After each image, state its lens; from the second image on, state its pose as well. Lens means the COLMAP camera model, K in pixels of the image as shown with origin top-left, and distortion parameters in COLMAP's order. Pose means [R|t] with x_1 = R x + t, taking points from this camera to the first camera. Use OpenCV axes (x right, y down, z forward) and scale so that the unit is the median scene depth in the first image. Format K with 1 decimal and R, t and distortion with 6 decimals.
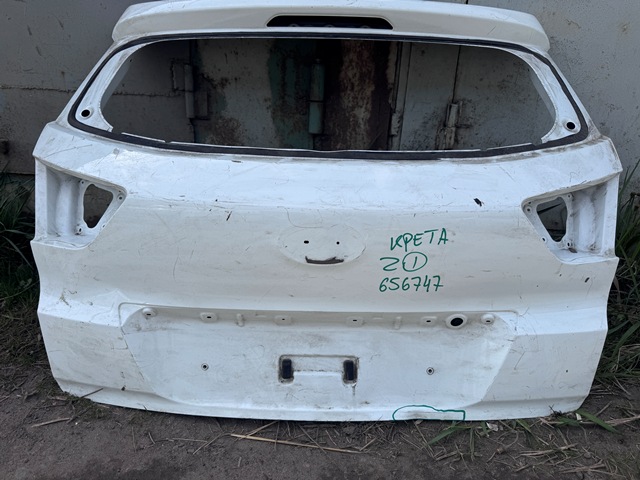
lens RADIAL K [[460.9, 0, 322.3], [0, 460.9, 235.0], [0, 0, 1]] dist [0.023973, -0.046165]
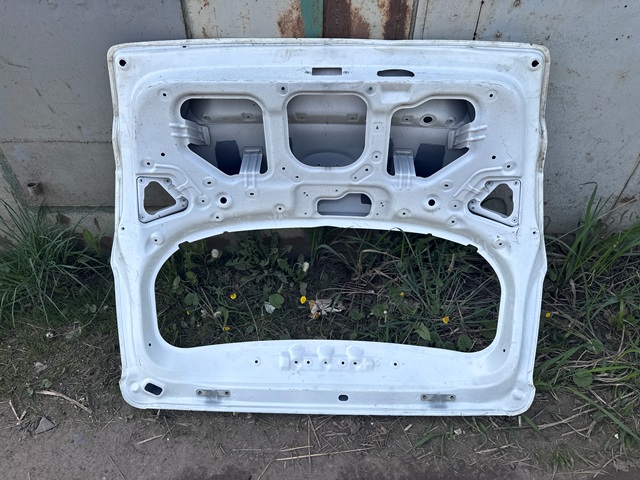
lens RADIAL K [[460.9, 0, 321.0], [0, 460.9, 240.1], [0, 0, 1]] dist [0.023973, -0.046165]
pose [[0.999262, -0.037638, -0.007609, -0.022972], [0.037727, 0.925381, 0.377155, -0.690038], [-0.007154, -0.377164, 0.926119, -0.101034]]
